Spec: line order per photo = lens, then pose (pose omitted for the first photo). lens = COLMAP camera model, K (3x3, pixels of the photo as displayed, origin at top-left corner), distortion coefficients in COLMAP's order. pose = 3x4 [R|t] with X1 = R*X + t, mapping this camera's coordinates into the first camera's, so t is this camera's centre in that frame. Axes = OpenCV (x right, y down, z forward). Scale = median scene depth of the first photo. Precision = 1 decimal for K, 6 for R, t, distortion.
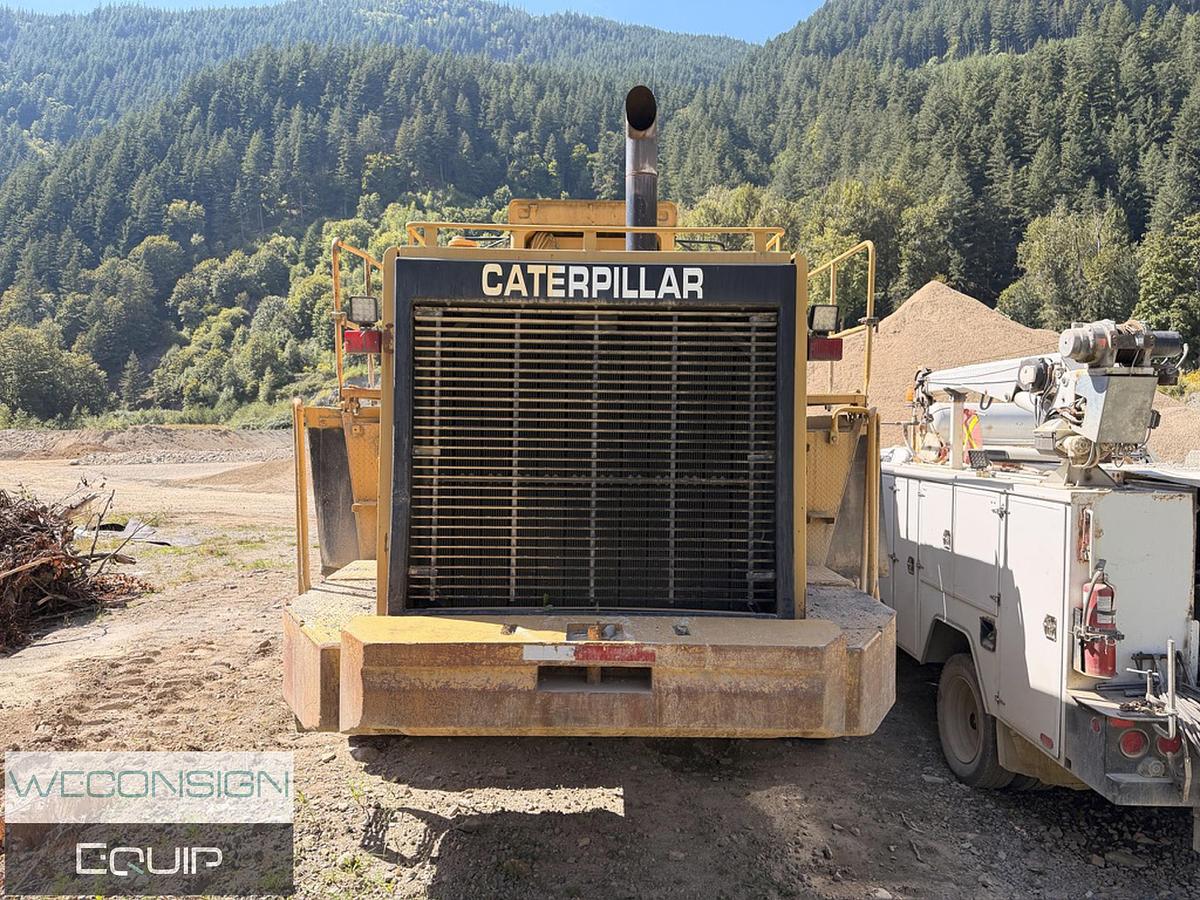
lens RADIAL K [[856.5, 0, 588.7], [0, 856.5, 442.0], [0, 0, 1]] dist [0.037274, -0.044495]
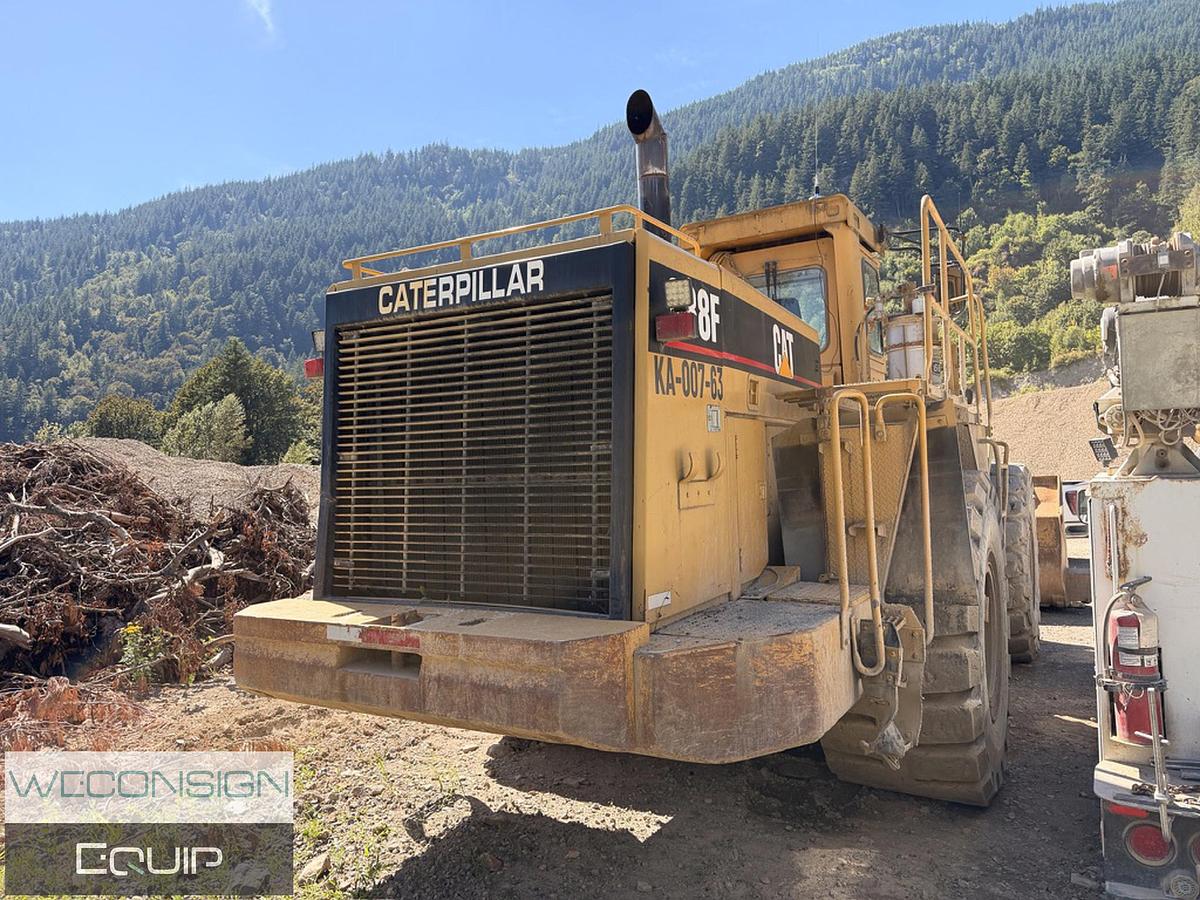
lens RADIAL K [[840.0, 0, 596.2], [0, 840.0, 438.7], [0, 0, 1]] dist [0.067683, -0.068040]
pose [[0.862059, -0.054735, -0.503843, 0.657514], [0.026280, 0.997641, -0.063413, 0.066095], [0.506126, 0.041425, 0.861464, 0.199741]]
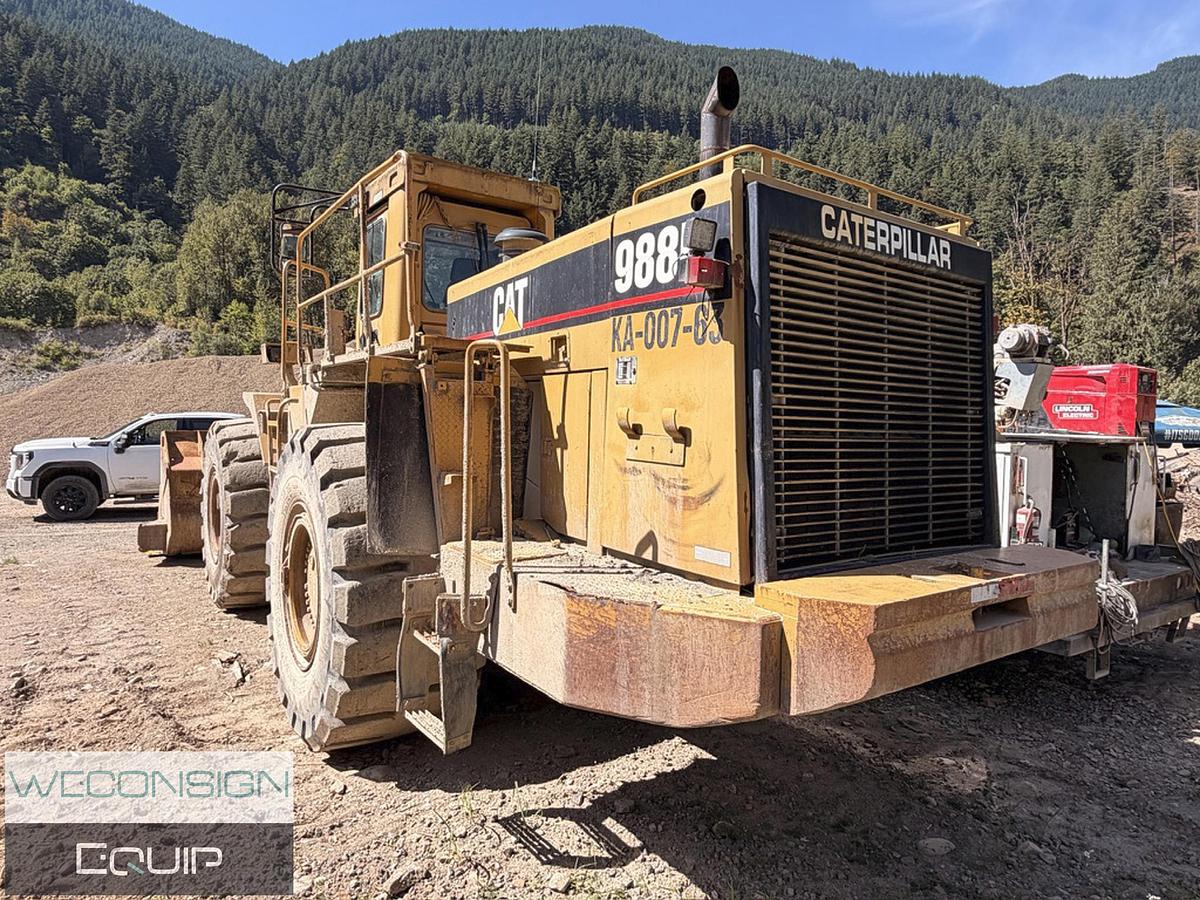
lens RADIAL K [[740.5, 0, 600.0], [0, 740.5, 450.0], [0, 0, 1]] dist [0.001412, 0.001395]
pose [[0.824206, -0.012823, 0.566145, -0.784544], [0.000134, 0.999748, 0.022449, 0.046271], [-0.566290, -0.018427, 0.824000, 0.453610]]
